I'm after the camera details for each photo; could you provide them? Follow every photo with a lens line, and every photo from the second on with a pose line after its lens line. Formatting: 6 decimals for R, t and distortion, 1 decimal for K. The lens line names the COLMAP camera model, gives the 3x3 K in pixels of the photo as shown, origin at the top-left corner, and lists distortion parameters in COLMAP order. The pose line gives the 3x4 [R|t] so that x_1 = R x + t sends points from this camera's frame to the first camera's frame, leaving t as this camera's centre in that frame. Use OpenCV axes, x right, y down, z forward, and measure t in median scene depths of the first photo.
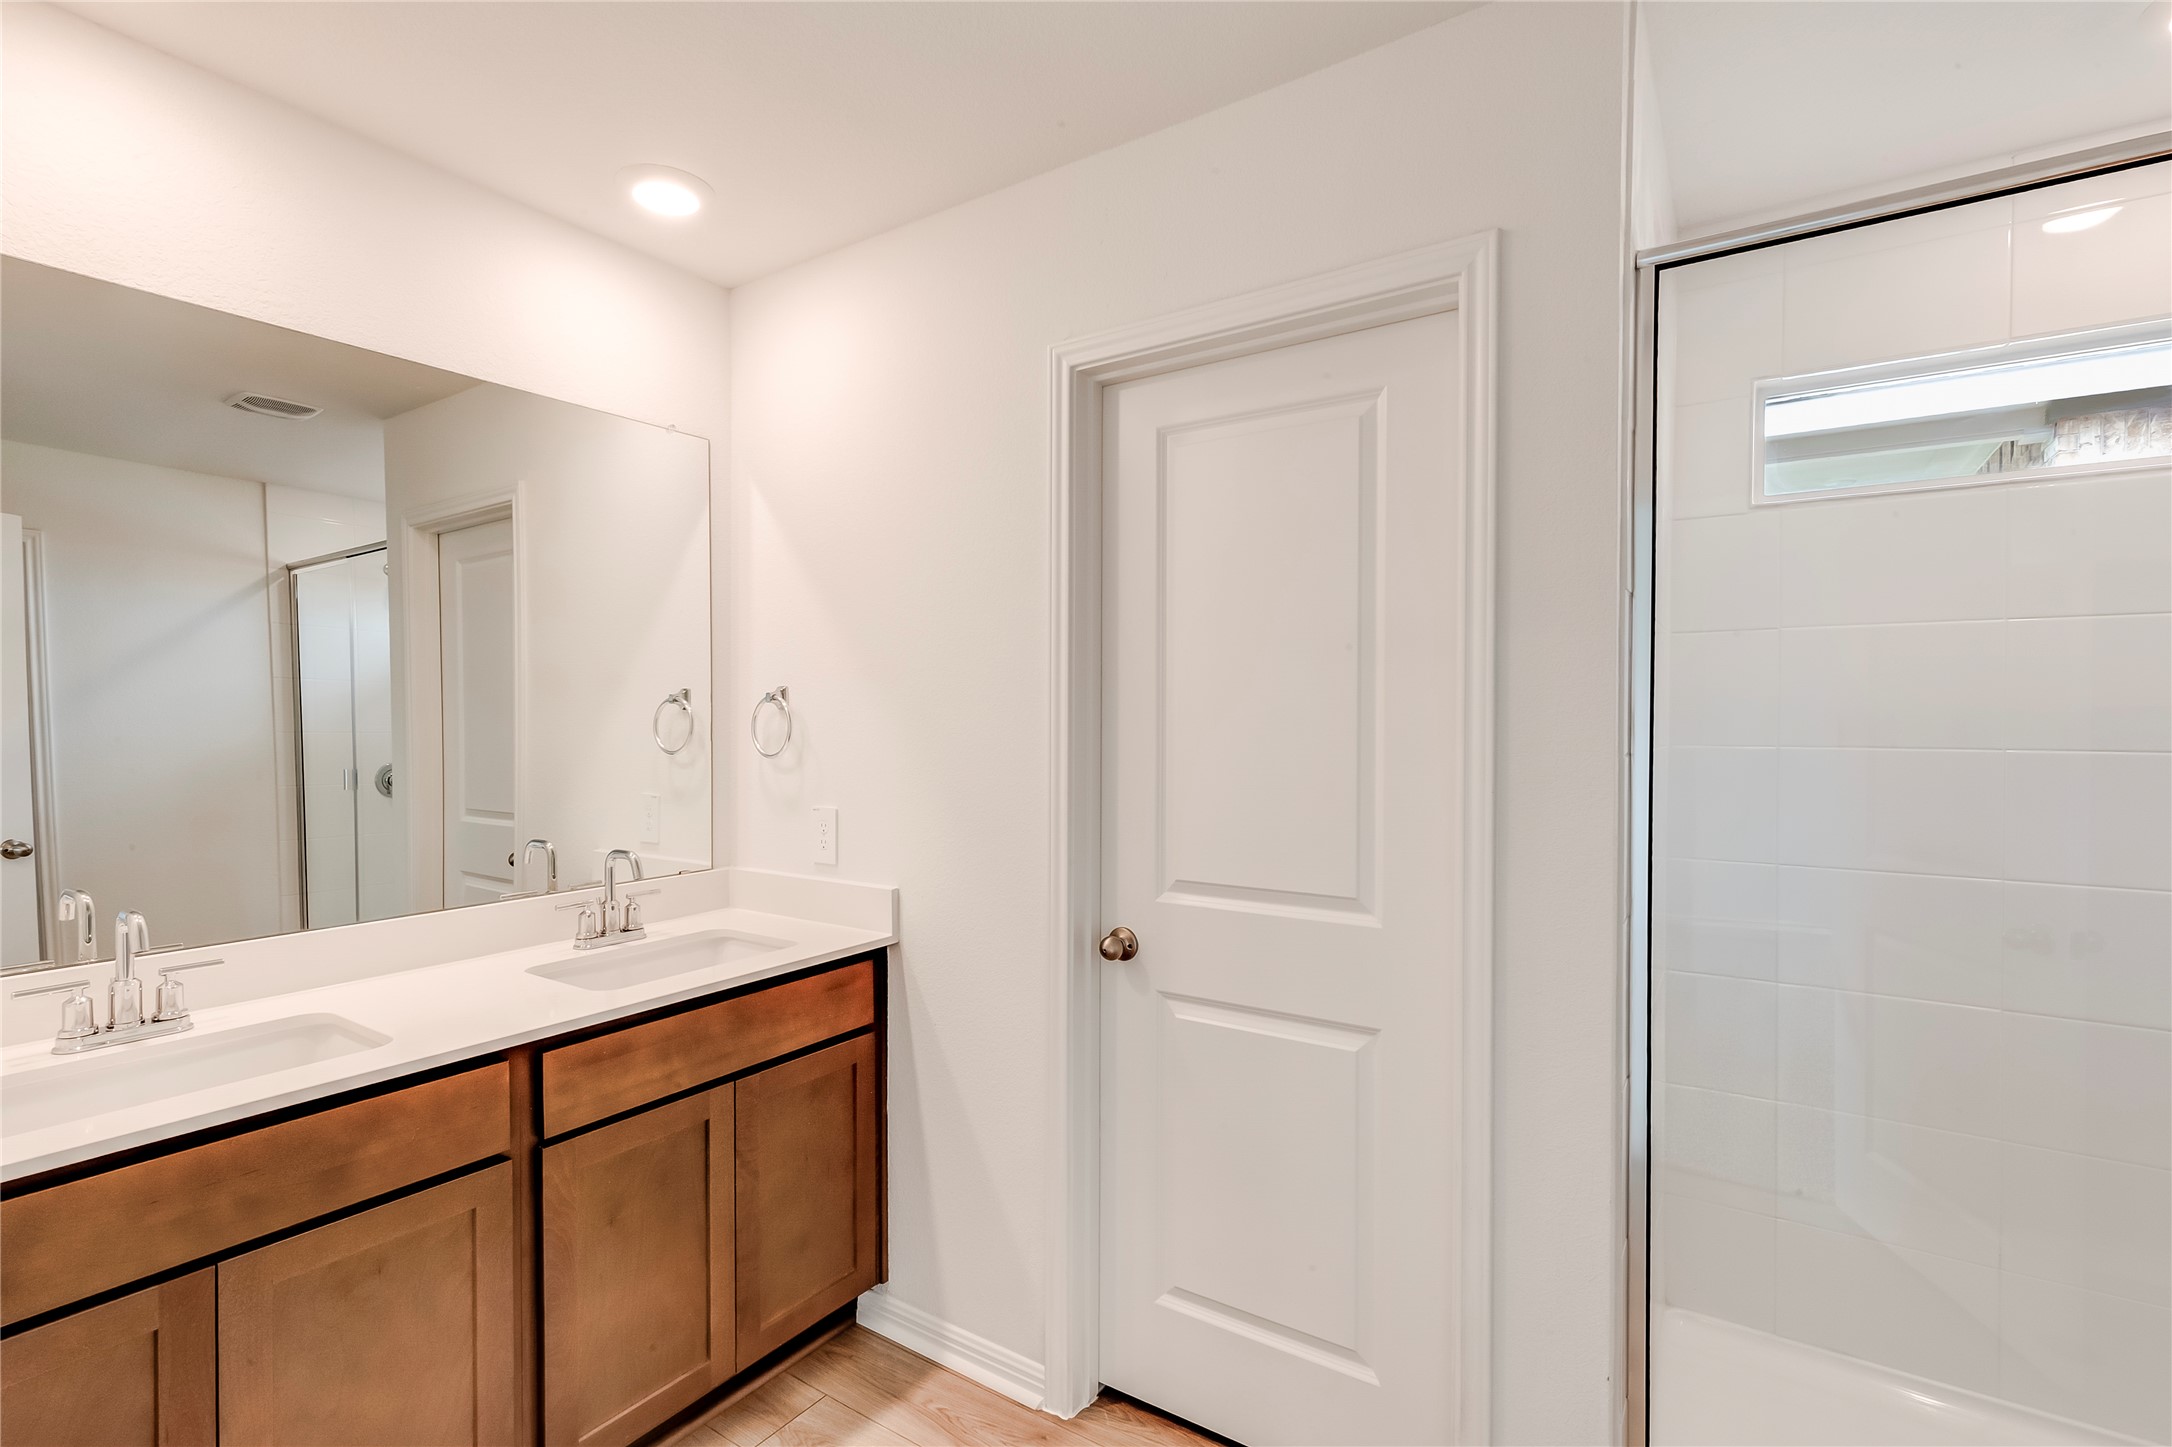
lens RADIAL K [[996.7, 0, 1086.8], [0, 996.7, 728.8], [0, 0, 1]] dist [0.001252, 0.000552]
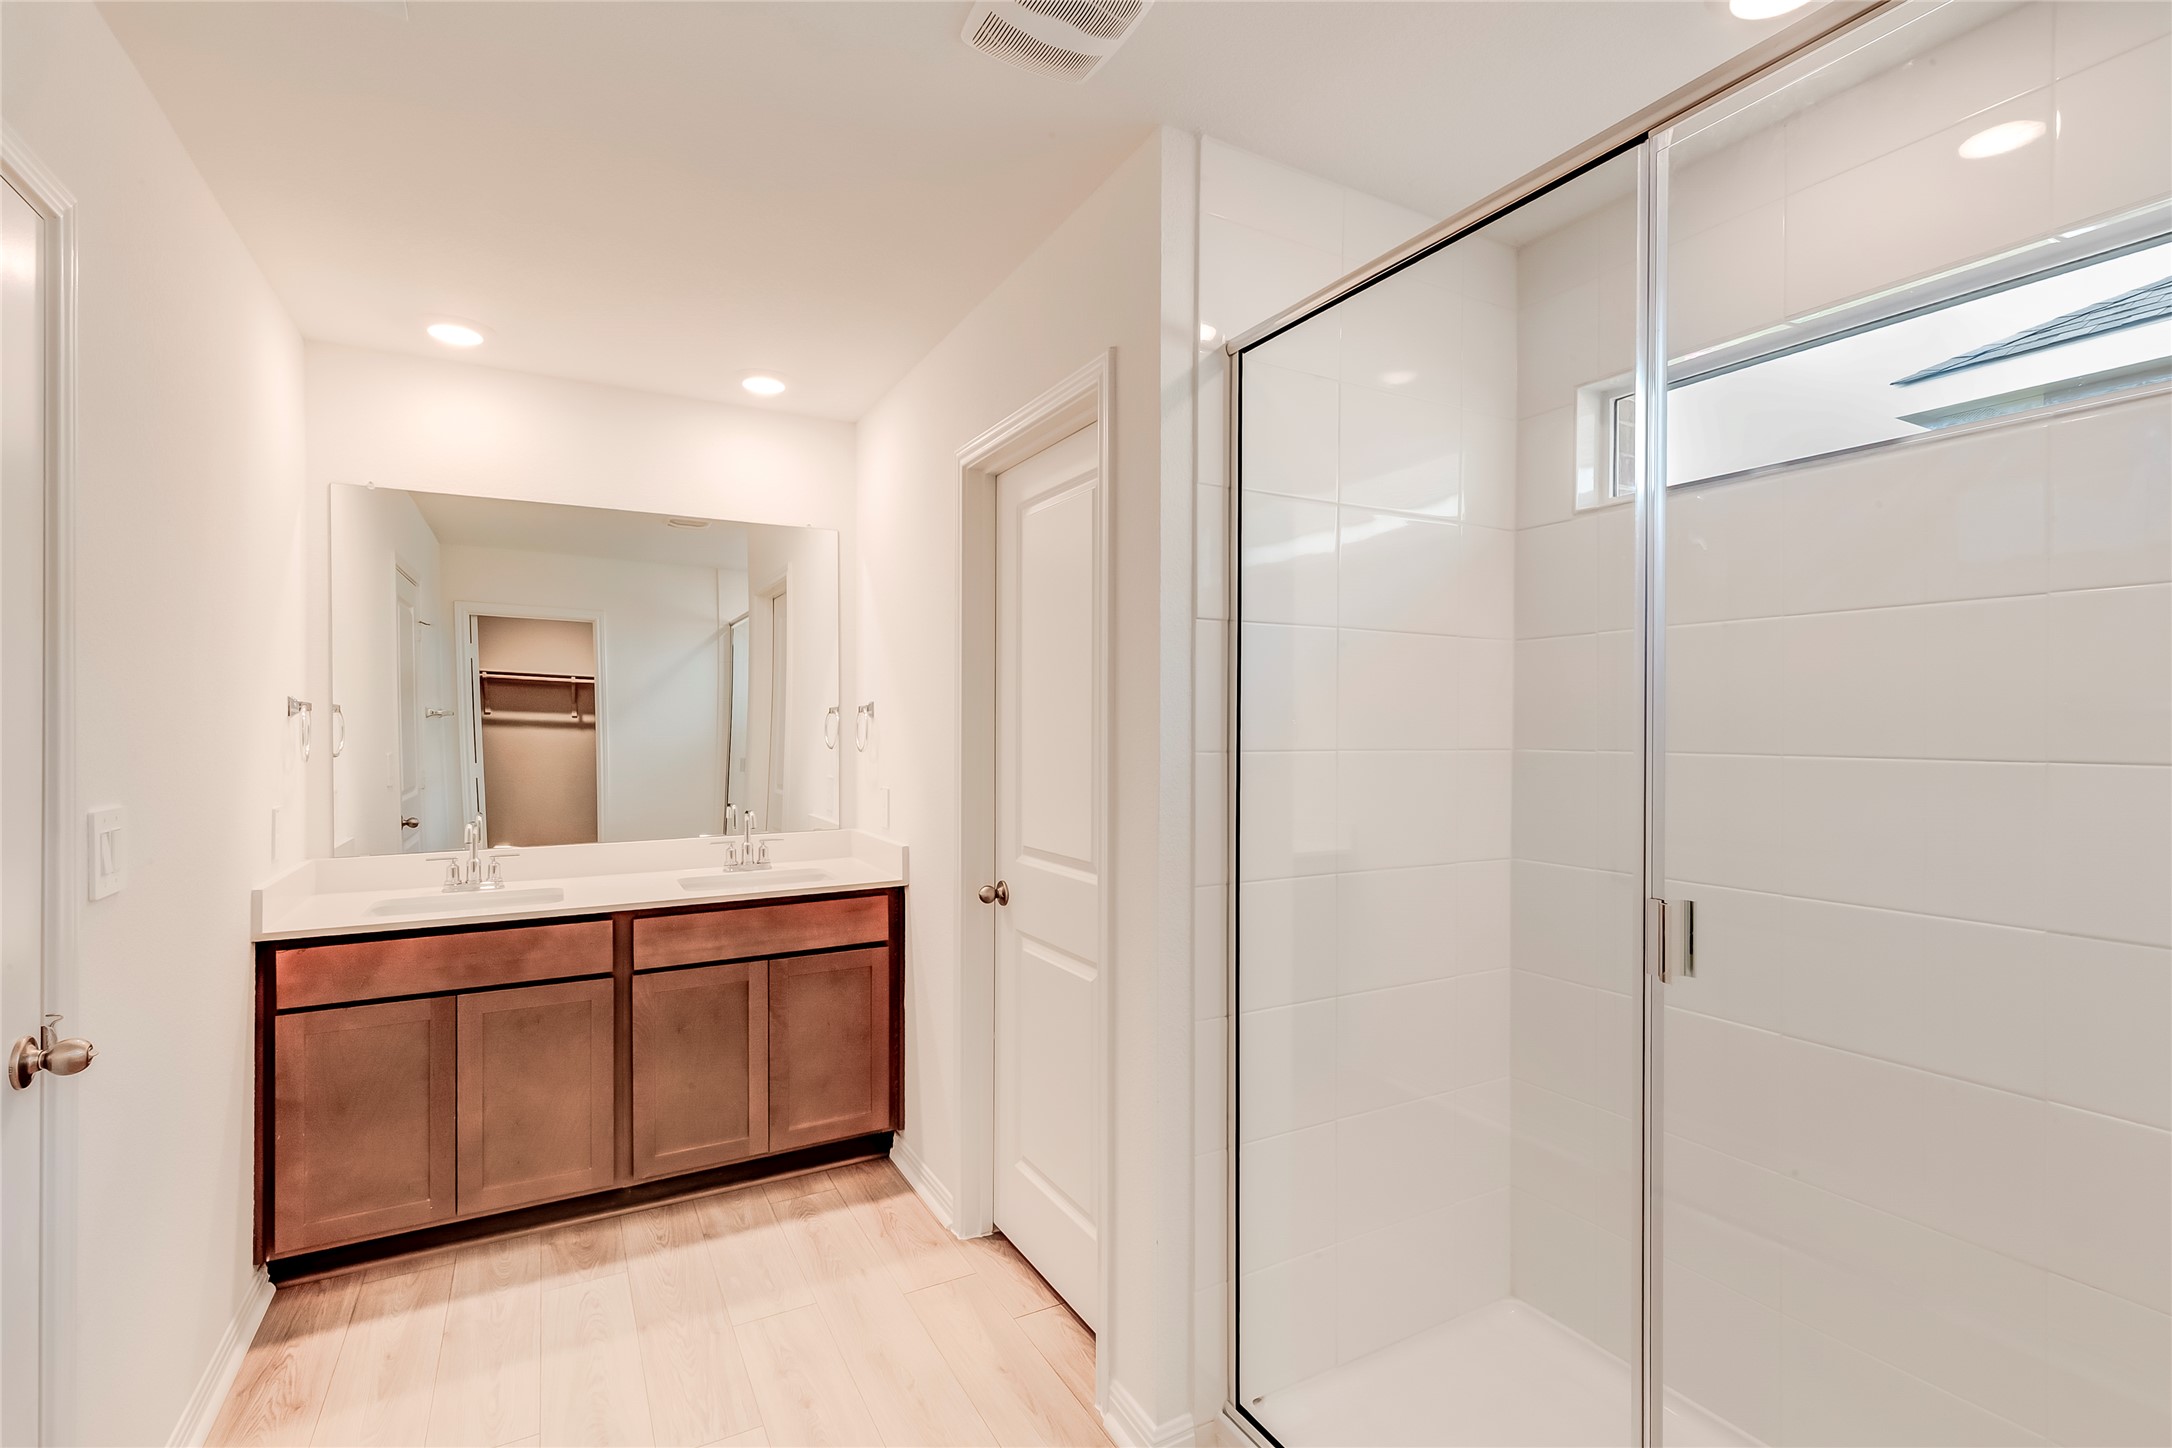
lens RADIAL K [[969.3, 0, 1086.0], [0, 969.3, 724.0], [0, 0, 1]] dist [-0.000276, -0.000216]
pose [[0.889520, -0.001628, -0.456893, 0.782786], [-0.003951, 0.999929, -0.011257, 0.004759], [0.456878, 0.011818, 0.889451, -0.110433]]
